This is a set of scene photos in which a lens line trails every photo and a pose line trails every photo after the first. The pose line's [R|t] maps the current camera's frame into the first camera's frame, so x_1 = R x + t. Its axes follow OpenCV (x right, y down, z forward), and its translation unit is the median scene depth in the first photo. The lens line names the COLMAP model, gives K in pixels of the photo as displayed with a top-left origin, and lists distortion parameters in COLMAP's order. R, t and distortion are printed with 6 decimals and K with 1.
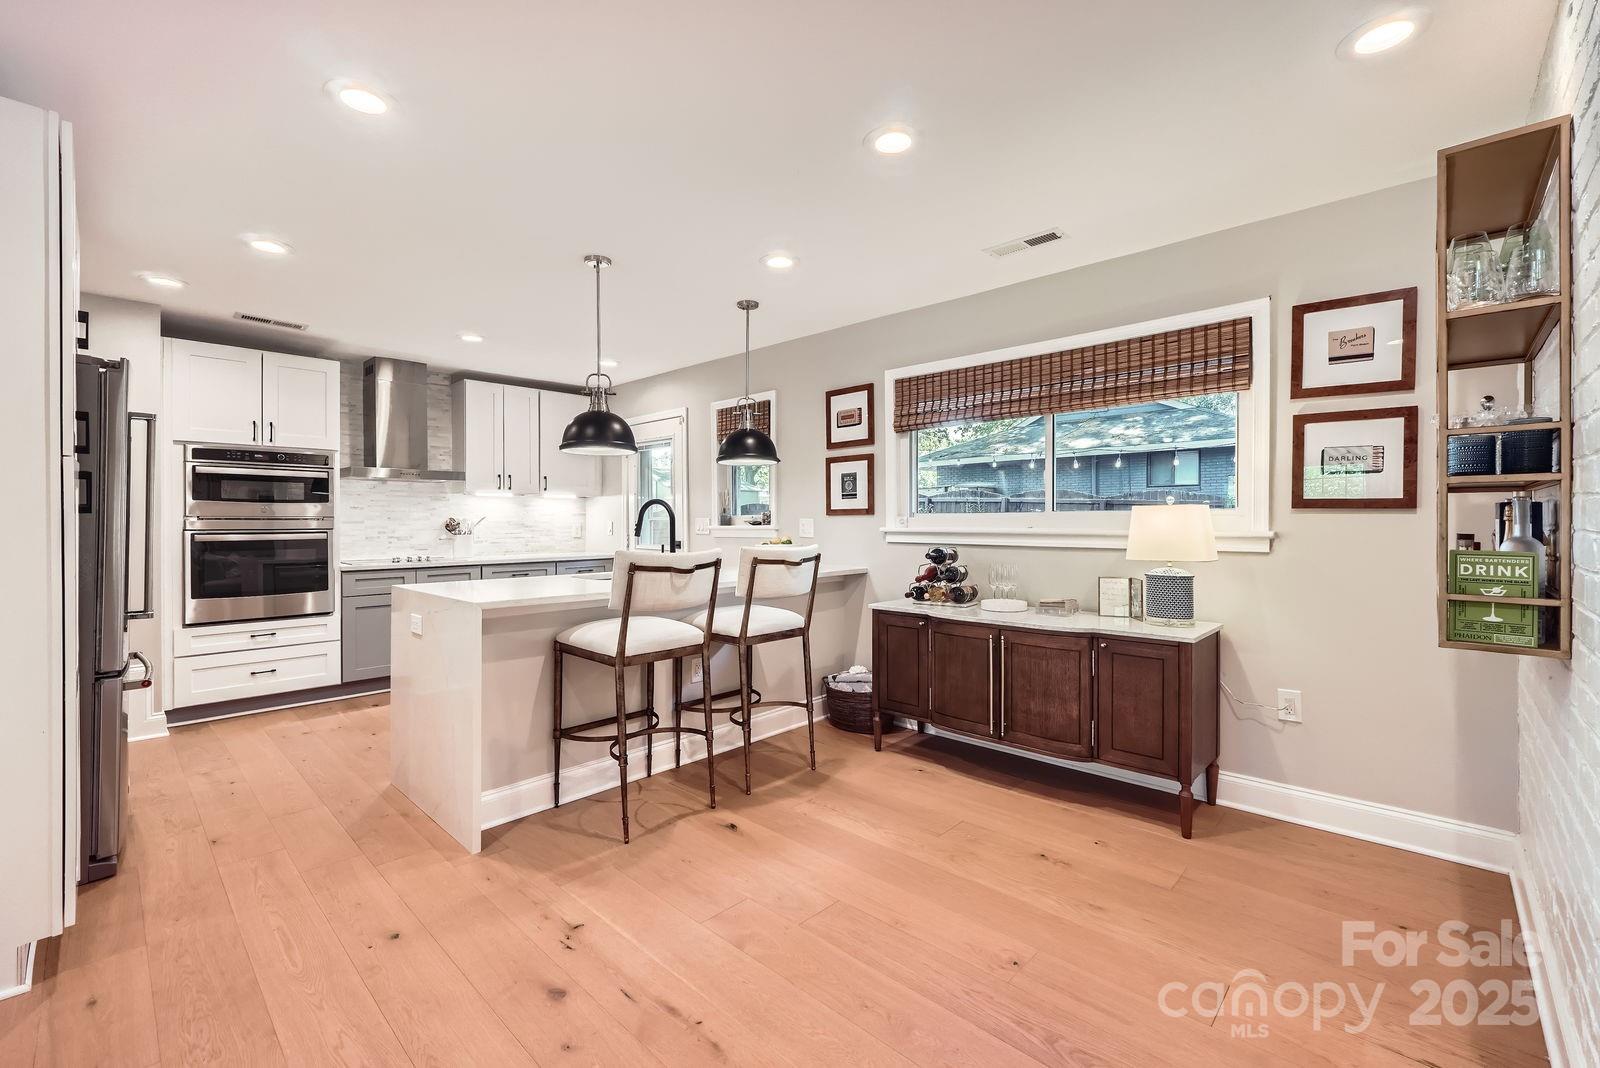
lens RADIAL K [[676.2, 0, 806.4], [0, 676.2, 523.4], [0, 0, 1]] dist [-0.012117, 0.003767]
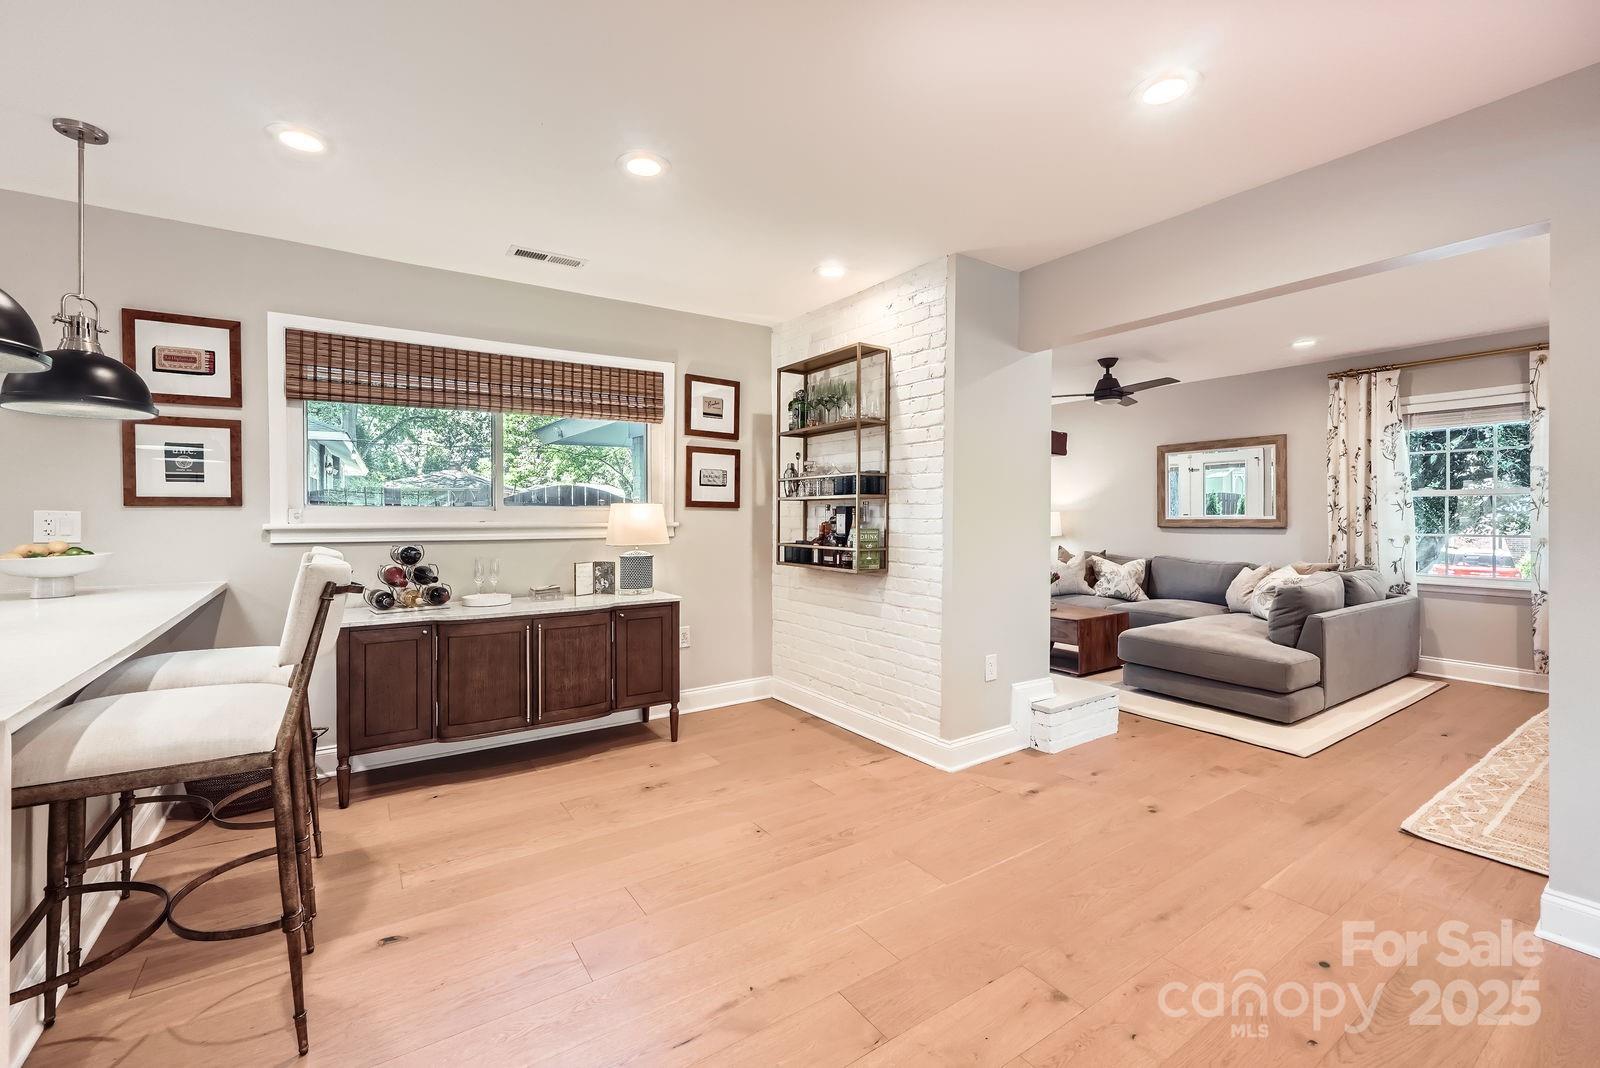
lens RADIAL K [[676.2, 0, 787.3], [0, 676.2, 520.0], [0, 0, 1]] dist [-0.012117, 0.003767]
pose [[0.231424, -0.004883, 0.972841, -0.618383], [0.004714, 0.999981, 0.003898, 0.002211], [-0.972841, 0.003684, 0.231443, 0.369295]]
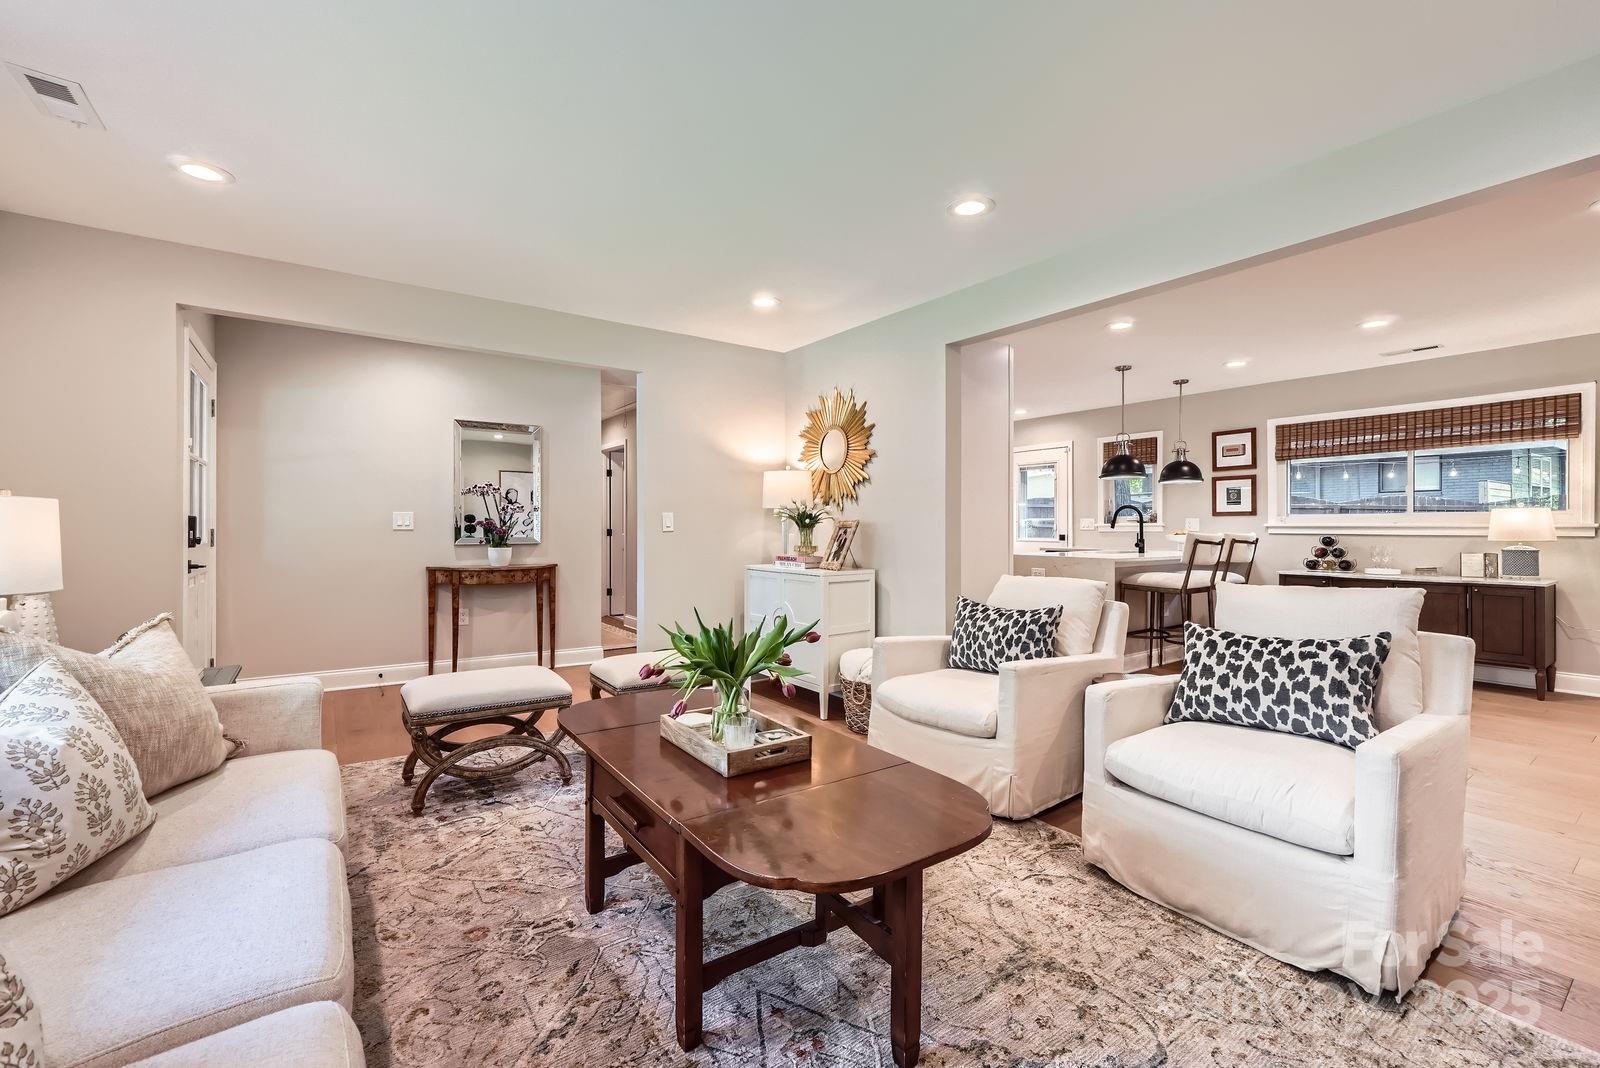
lens RADIAL K [[676.2, 0, 801.2], [0, 676.2, 526.0], [0, 0, 1]] dist [-0.012117, 0.003767]
pose [[0.979718, 0.002815, -0.200361, -0.794632], [-0.003976, 0.999978, -0.005389, 0.030433], [0.200342, 0.006076, 0.979707, -0.891995]]
